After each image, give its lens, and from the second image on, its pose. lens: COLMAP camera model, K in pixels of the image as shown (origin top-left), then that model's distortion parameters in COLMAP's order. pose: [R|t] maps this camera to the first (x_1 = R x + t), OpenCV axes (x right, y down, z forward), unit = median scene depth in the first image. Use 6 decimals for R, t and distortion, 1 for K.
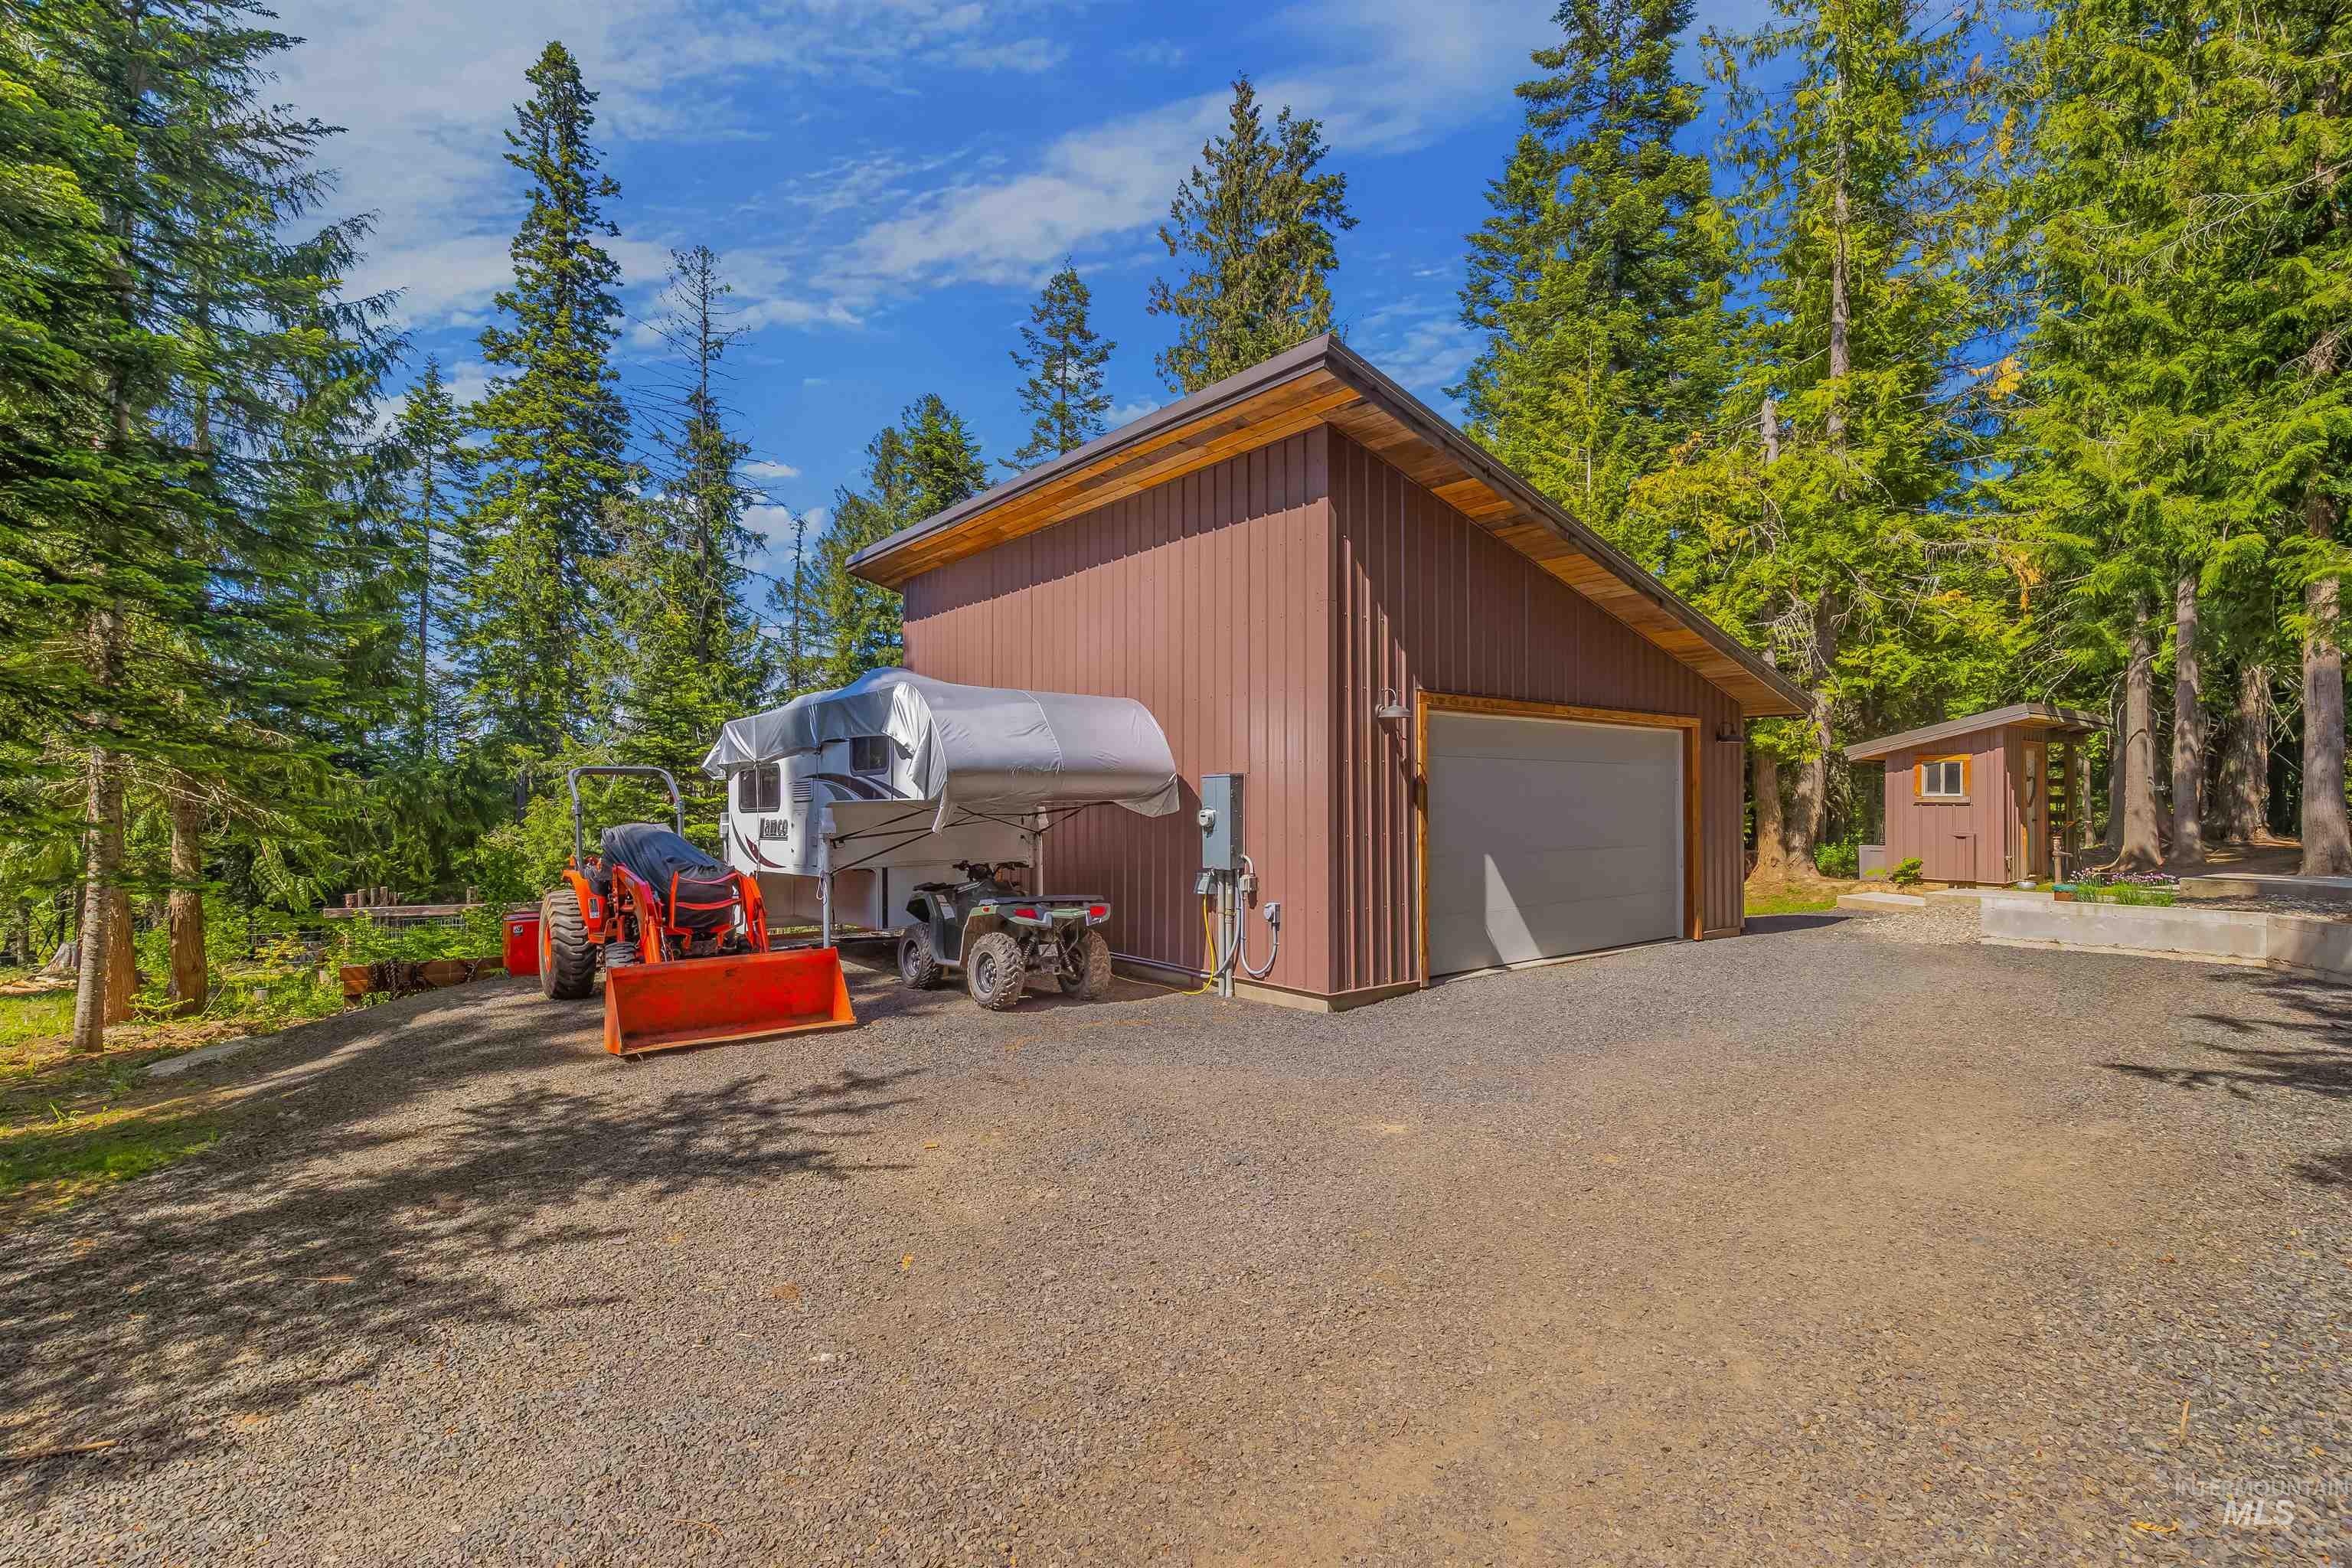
lens RADIAL K [[1062.4, 0, 1166.9], [0, 1062.4, 791.2], [0, 0, 1]] dist [-0.000195, -0.000414]
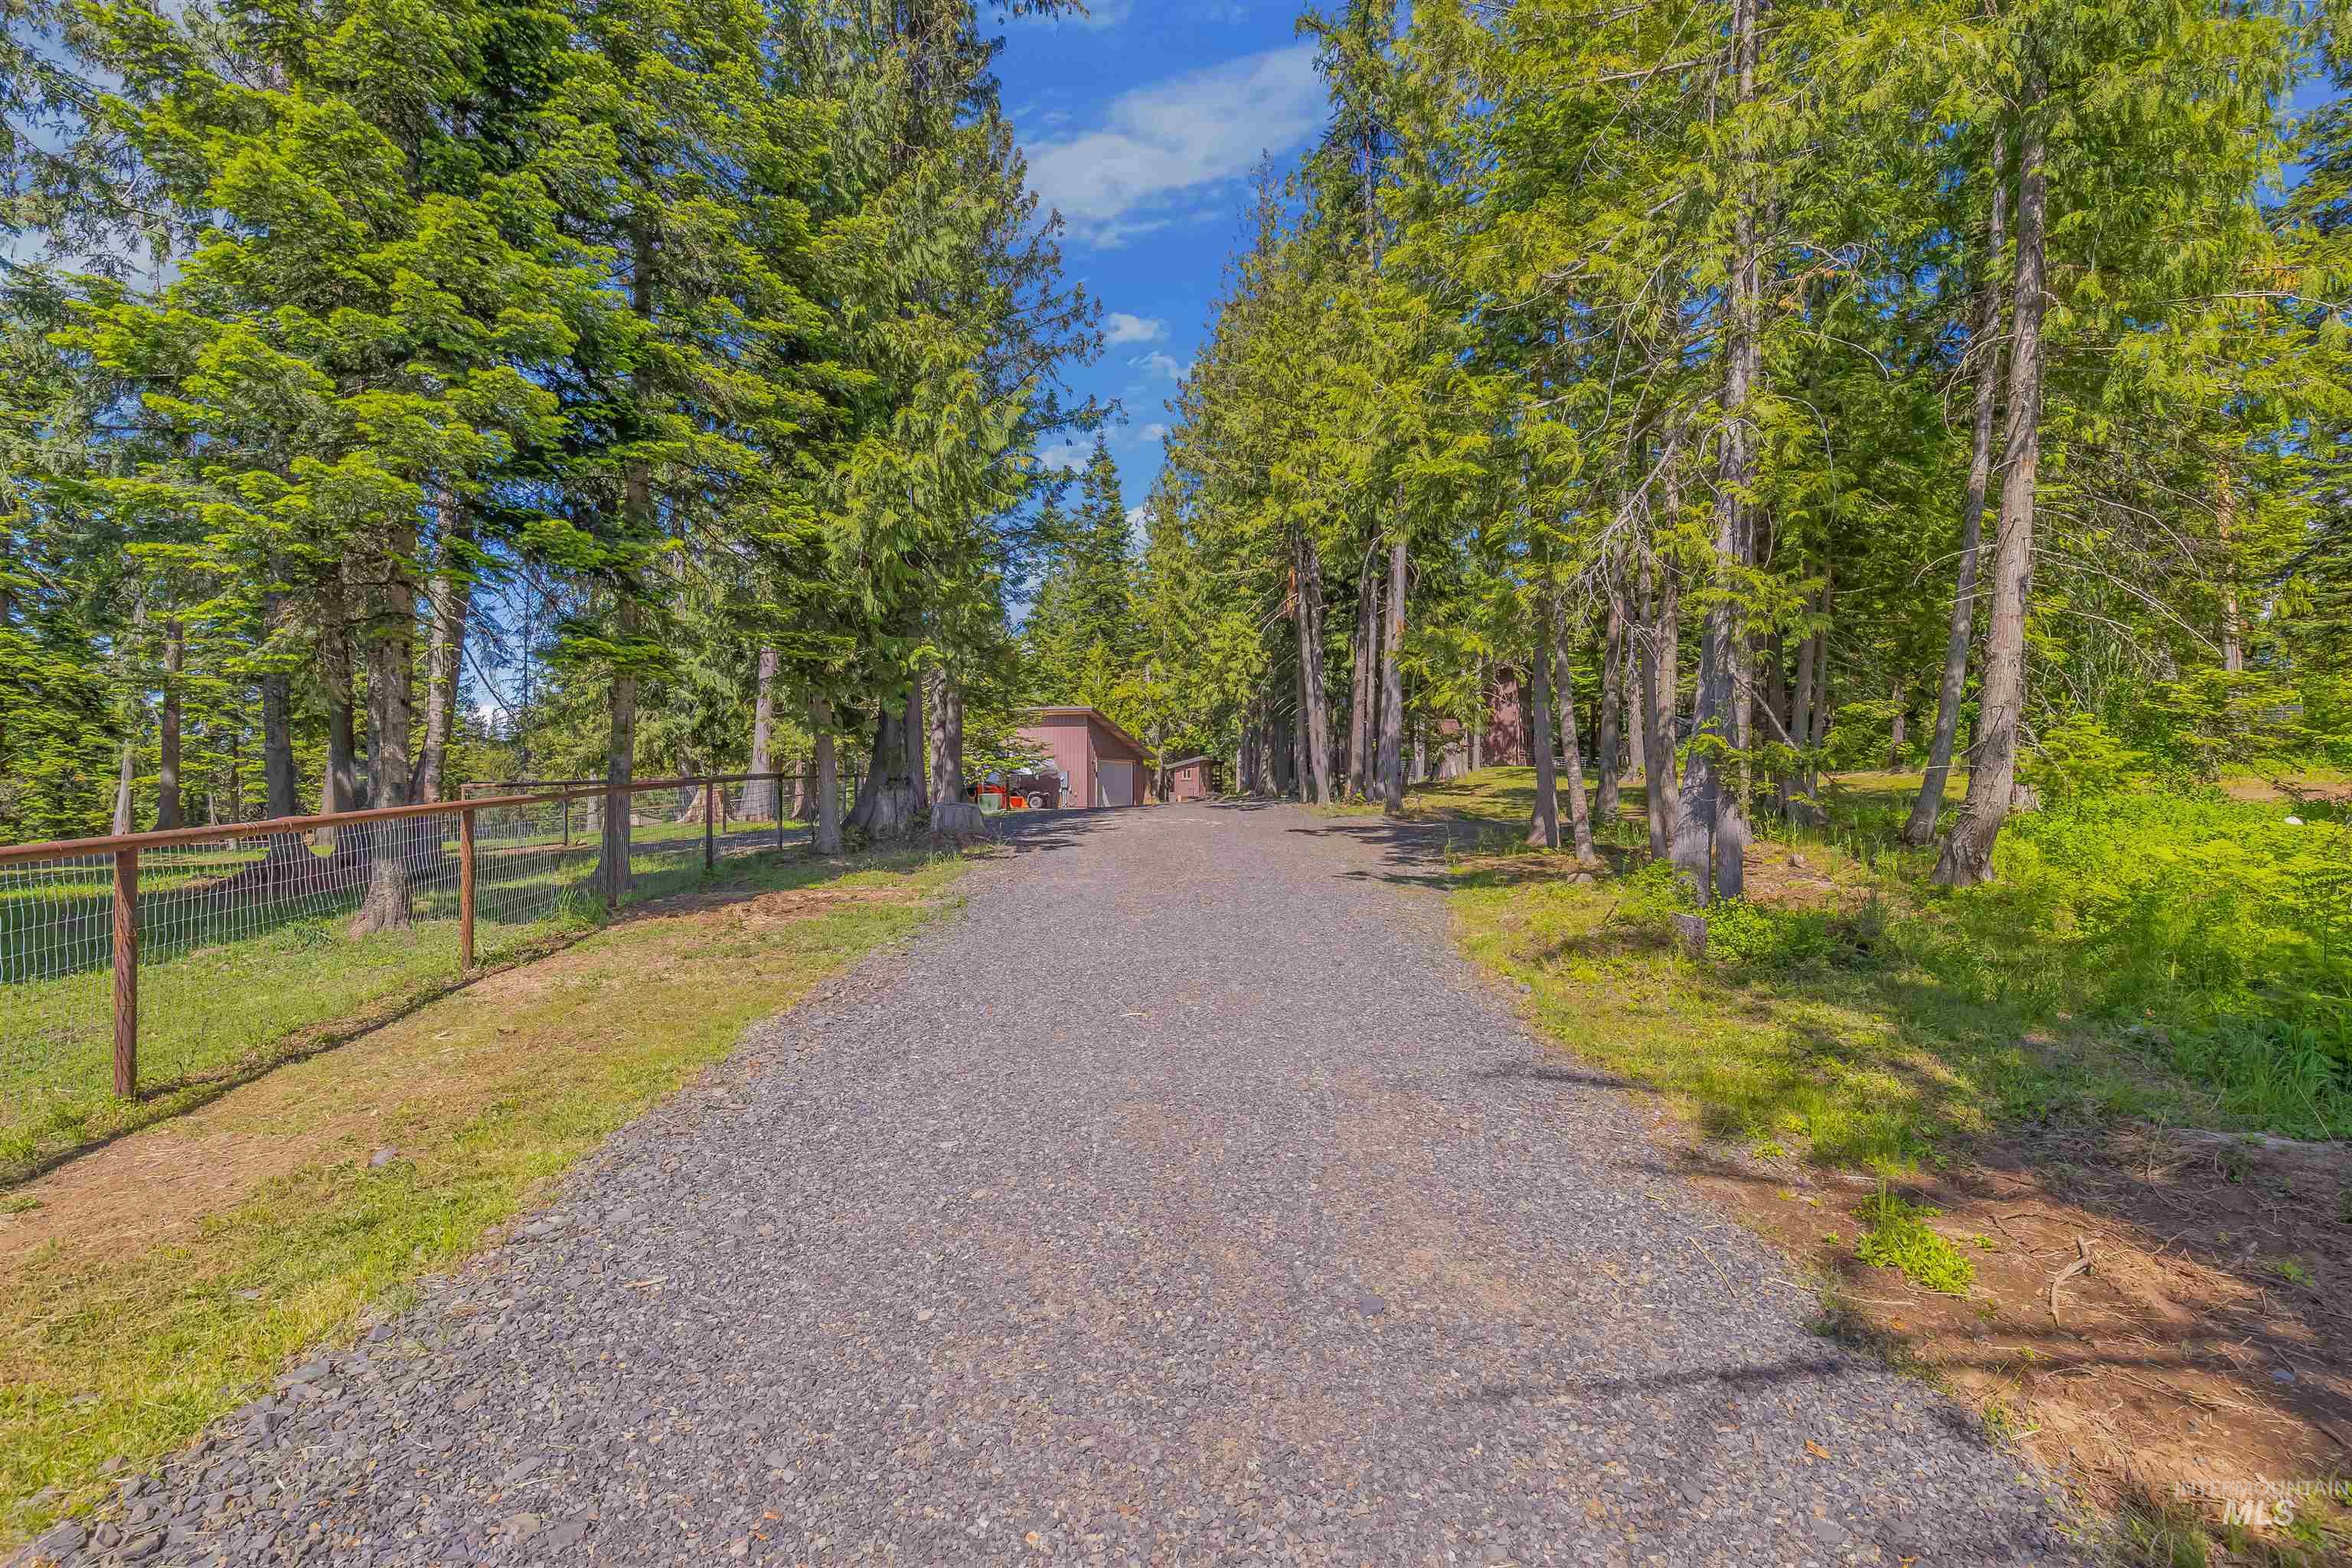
lens RADIAL K [[1062.4, 0, 1173.4], [0, 1062.4, 781.6], [0, 0, 1]] dist [-0.000195, -0.000414]
pose [[0.847566, 0.006765, 0.530646, -1.259149], [-0.008325, 0.999965, 0.000549, 0.010393], [-0.530624, -0.004883, 0.847593, -2.084910]]
